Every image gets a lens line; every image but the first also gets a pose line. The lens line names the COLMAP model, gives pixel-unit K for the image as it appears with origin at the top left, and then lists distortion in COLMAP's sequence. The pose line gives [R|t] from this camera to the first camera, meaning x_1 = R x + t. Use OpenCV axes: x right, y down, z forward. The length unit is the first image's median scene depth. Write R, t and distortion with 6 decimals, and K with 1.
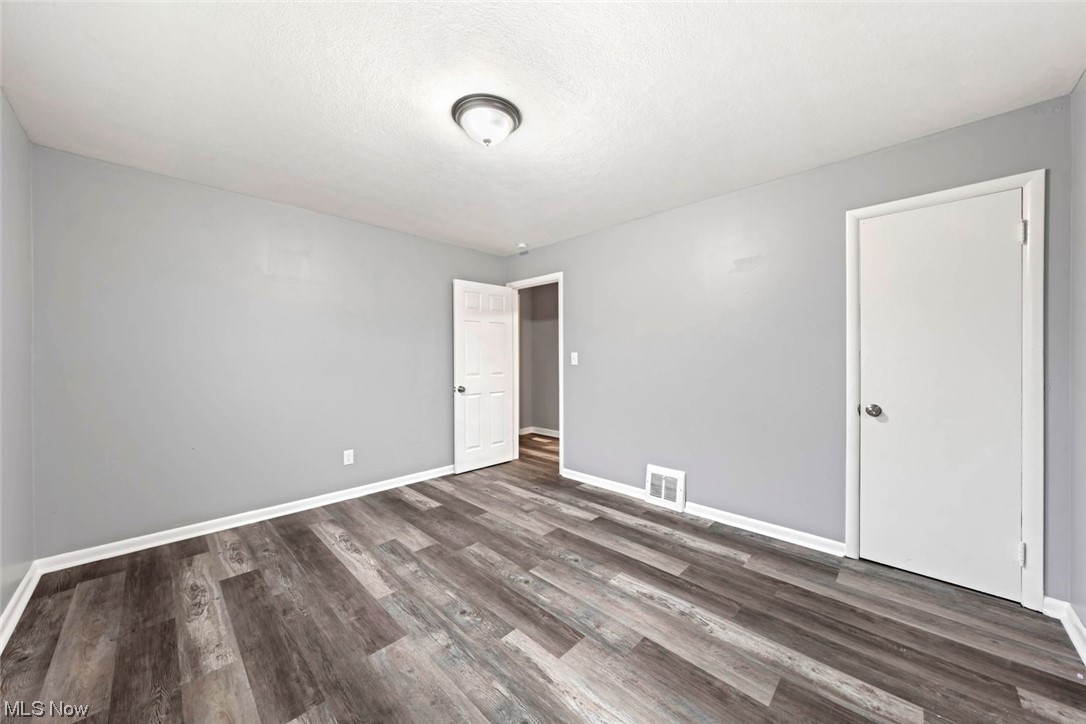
lens RADIAL K [[383.3, 0, 536.9], [0, 383.3, 359.5], [0, 0, 1]] dist [-0.001441, -0.000166]
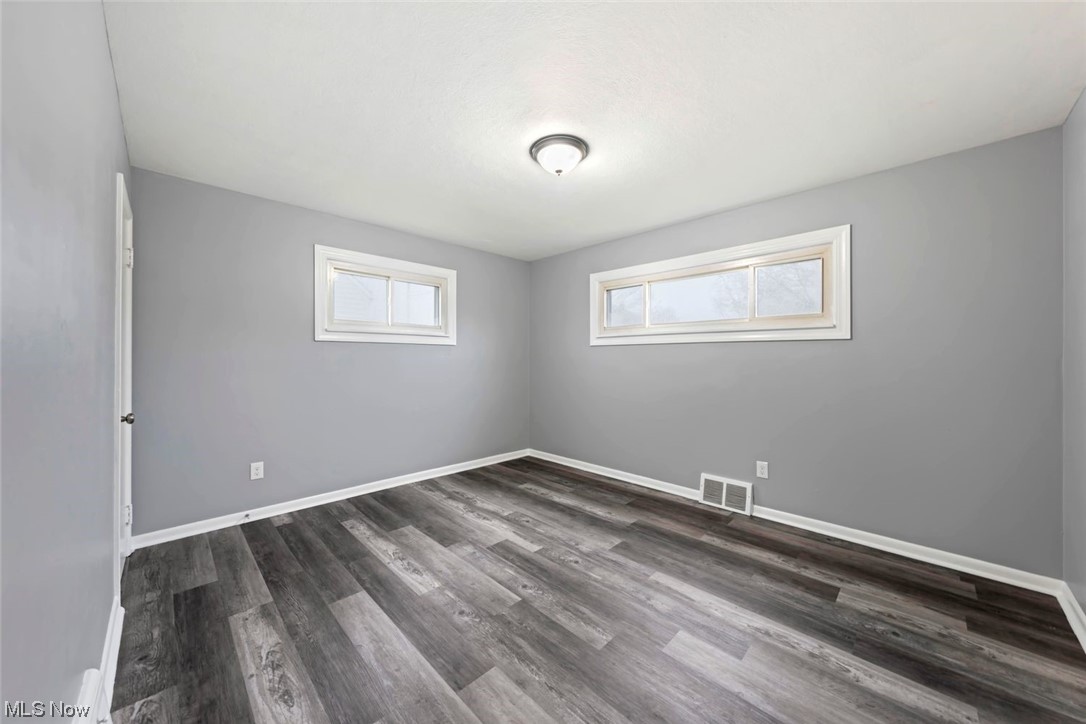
lens RADIAL K [[383.3, 0, 536.9], [0, 383.3, 359.5], [0, 0, 1]] dist [-0.001441, -0.000166]
pose [[-0.999913, -0.001878, 0.013068, -0.074748], [-0.001766, 0.999961, 0.008621, -0.009948], [-0.013084, 0.008598, -0.999877, 2.110047]]
